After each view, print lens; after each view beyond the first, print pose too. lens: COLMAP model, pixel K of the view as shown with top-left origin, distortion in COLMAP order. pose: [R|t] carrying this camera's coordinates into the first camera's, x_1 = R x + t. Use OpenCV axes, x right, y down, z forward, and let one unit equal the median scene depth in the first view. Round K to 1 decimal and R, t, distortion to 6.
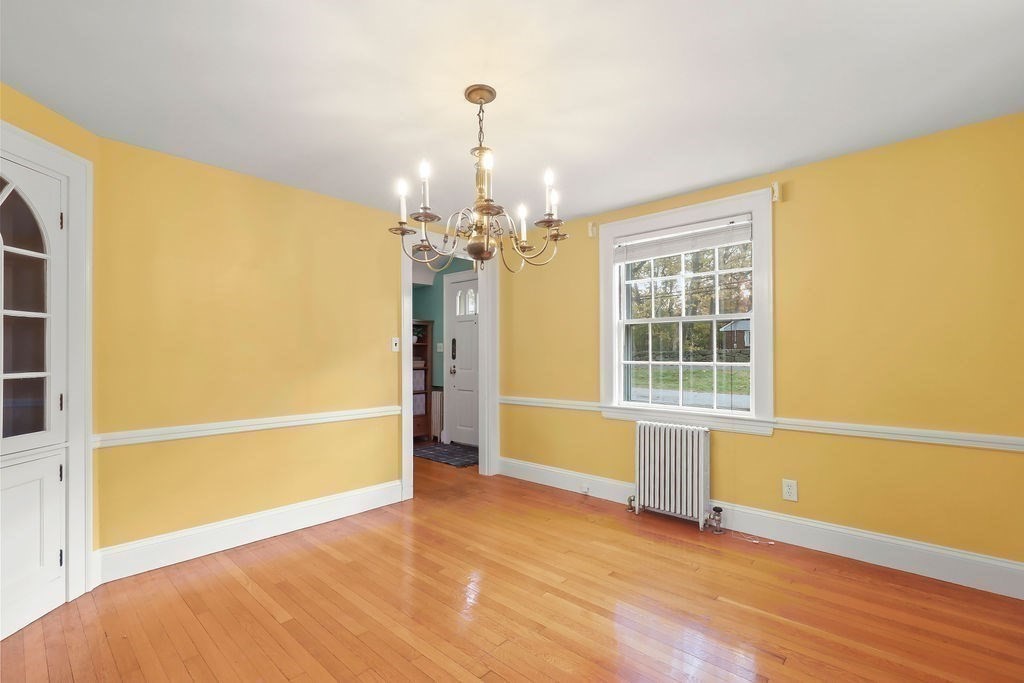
lens RADIAL K [[463.6, 0, 515.2], [0, 463.6, 355.5], [0, 0, 1]] dist [-0.001387, 0.000159]
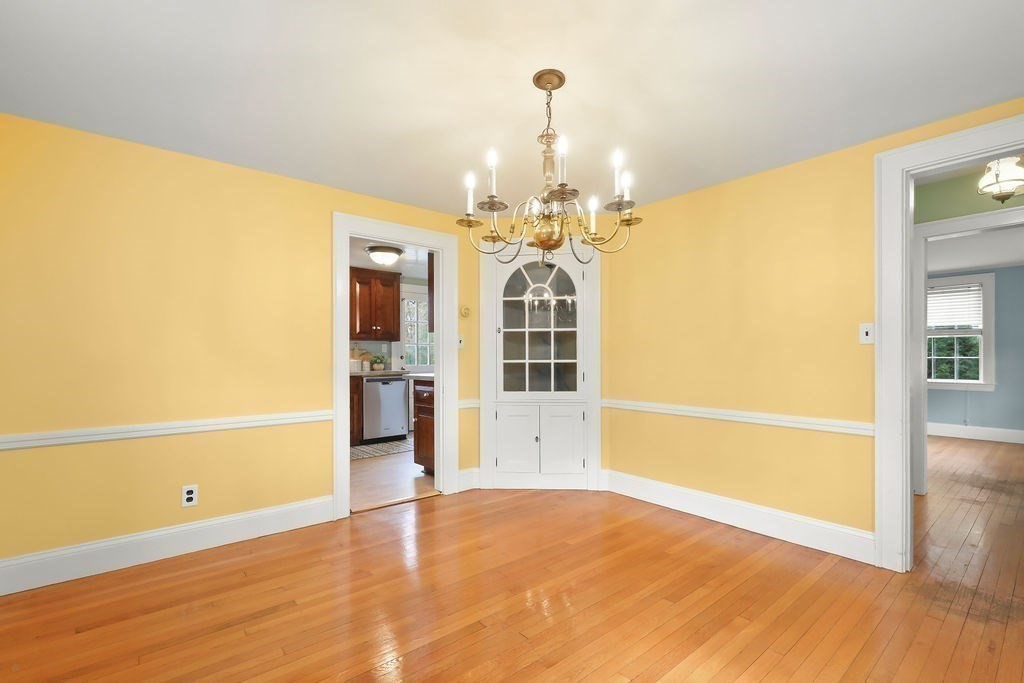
lens RADIAL K [[468.4, 0, 512.3], [0, 468.4, 352.0], [0, 0, 1]] dist [0.004842, 0.000240]
pose [[-0.136847, -0.002550, -0.990589, 0.716623], [0.001121, 0.999996, -0.002729, 0.007987], [0.990592, -0.001484, -0.136843, 0.814040]]
